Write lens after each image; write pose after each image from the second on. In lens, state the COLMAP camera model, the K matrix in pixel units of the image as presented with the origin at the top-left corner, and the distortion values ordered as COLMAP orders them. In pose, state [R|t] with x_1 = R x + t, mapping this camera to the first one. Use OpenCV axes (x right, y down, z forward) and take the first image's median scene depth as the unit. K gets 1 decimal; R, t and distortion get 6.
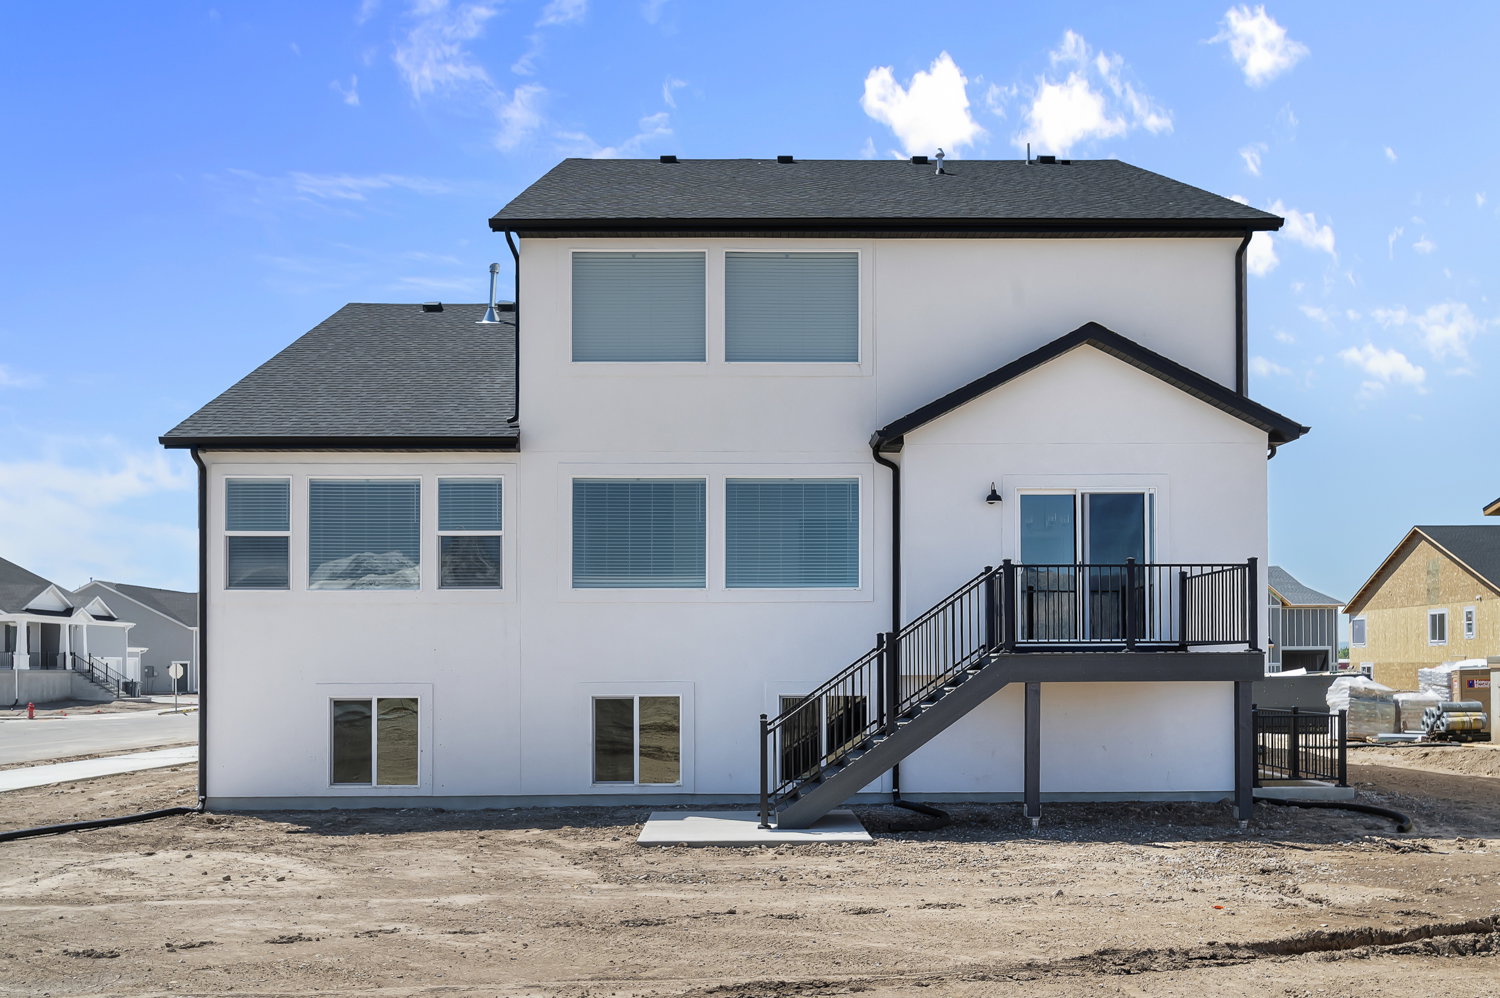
lens RADIAL K [[1269.6, 0, 748.2], [0, 1269.6, 471.1], [0, 0, 1]] dist [0.009420, 0.000030]
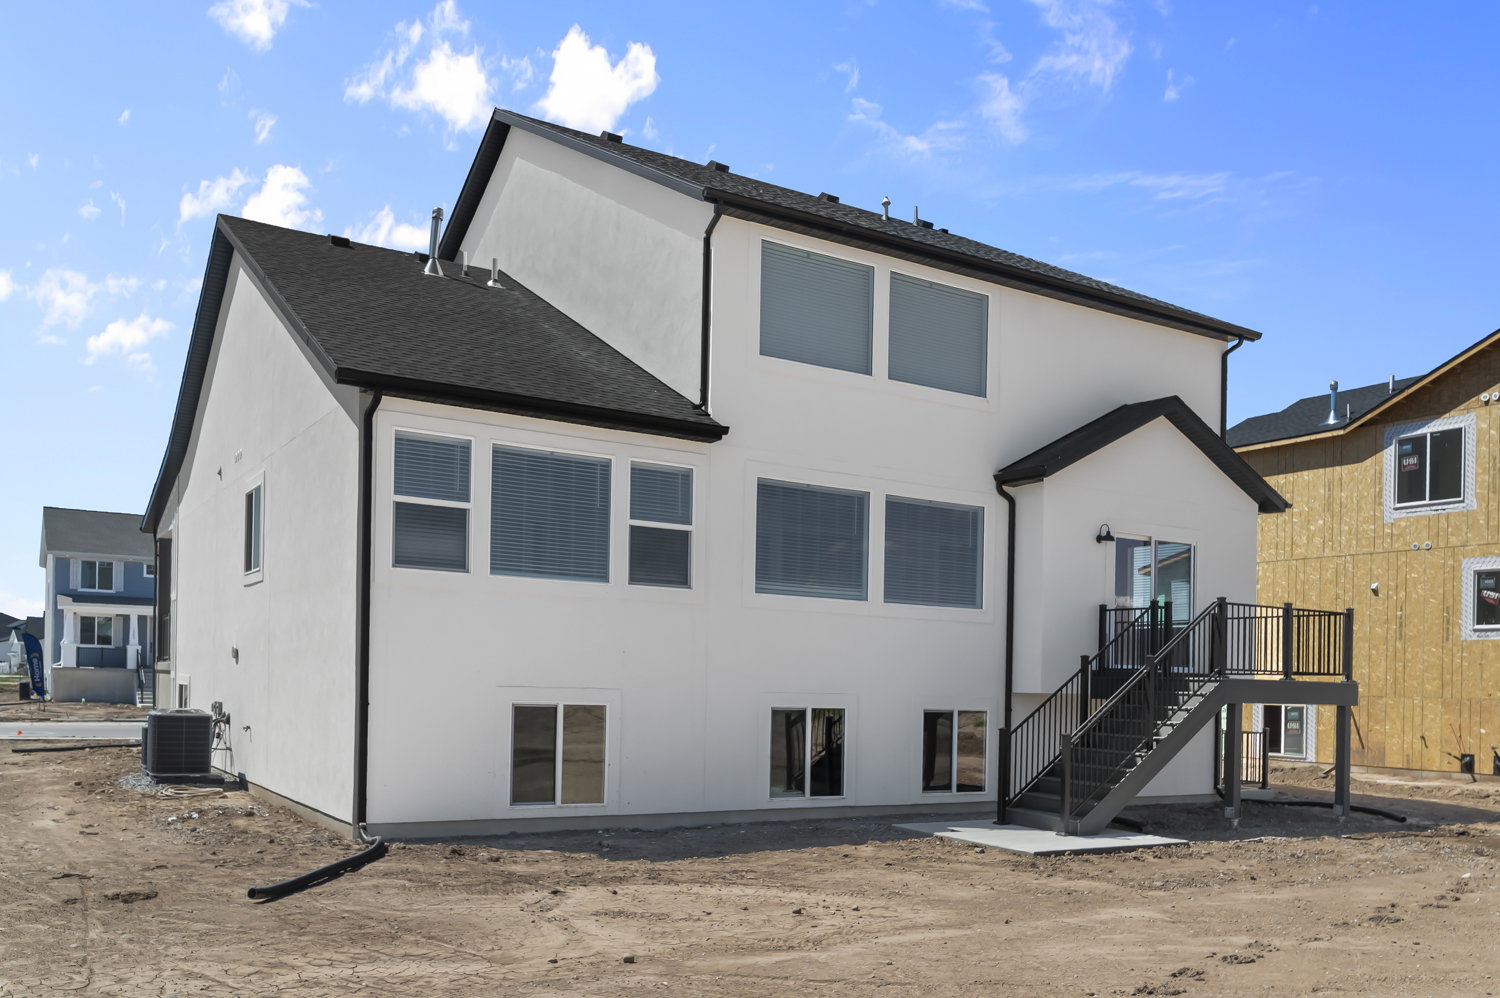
lens RADIAL K [[1262.7, 0, 750.0], [0, 1262.7, 499.0], [0, 0, 1]] dist [0.003039, 0.000703]
pose [[0.851286, 0.102936, 0.514506, -0.633419], [-0.108372, 0.993918, -0.019543, 0.041053], [-0.513388, -0.039121, 0.857264, 0.196019]]
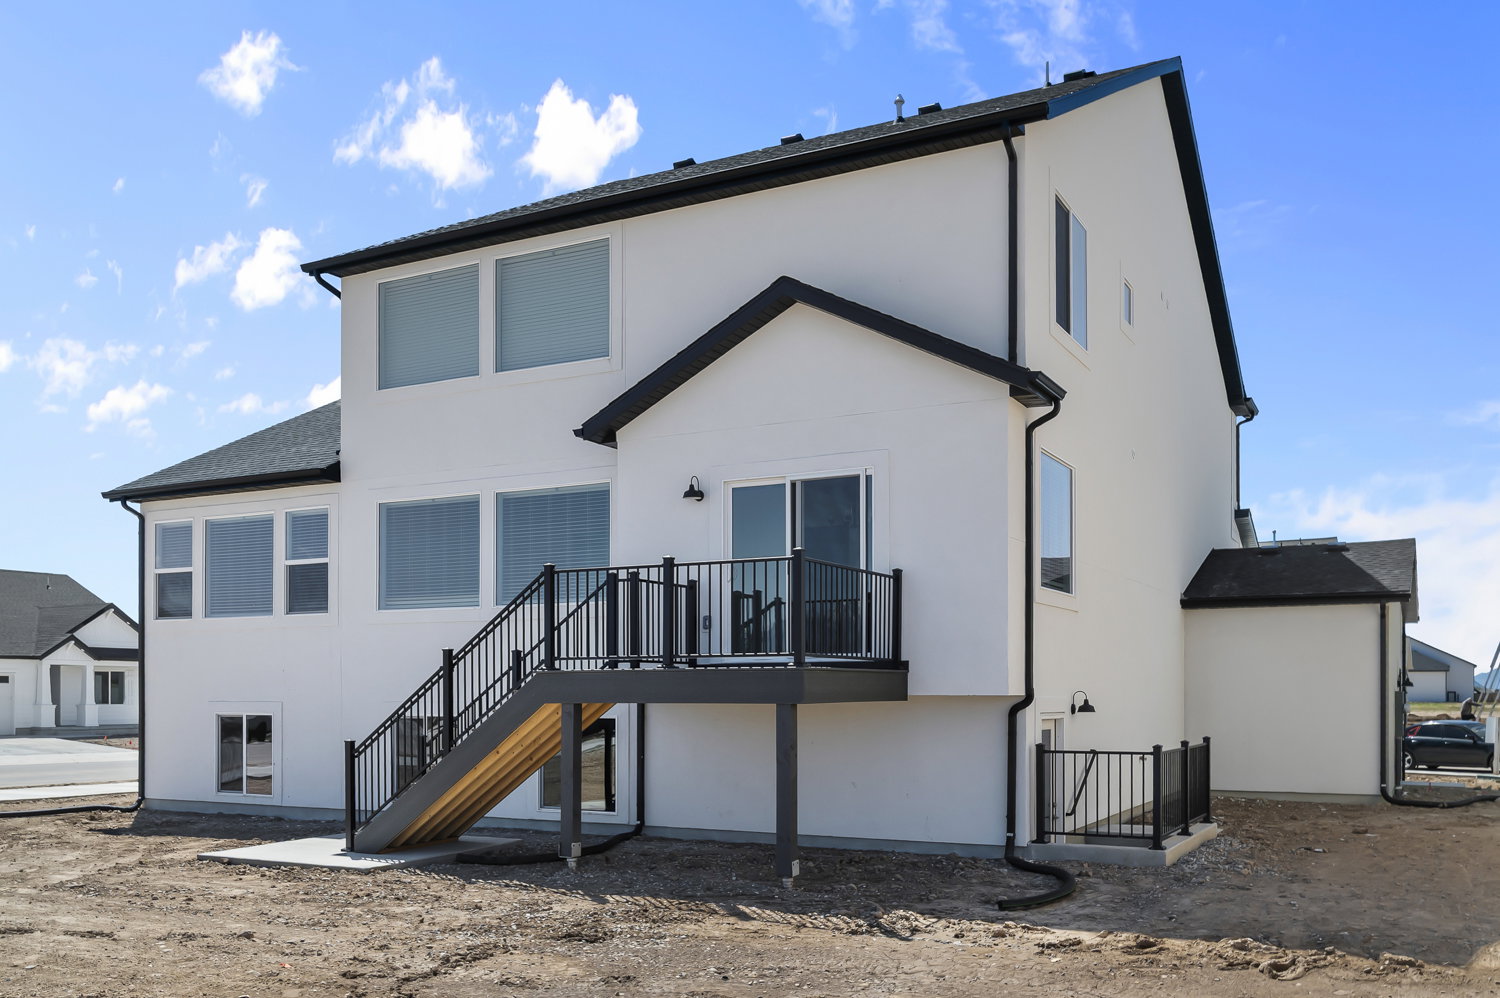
lens RADIAL K [[1278.0, 0, 750.0], [0, 1278.0, 499.0], [0, 0, 1]] dist [0.004433, 0.002427]
pose [[0.880752, -0.069029, -0.468520, 0.617352], [0.071826, 0.997346, -0.011922, 0.036355], [0.468099, -0.023152, 0.883373, 0.228739]]
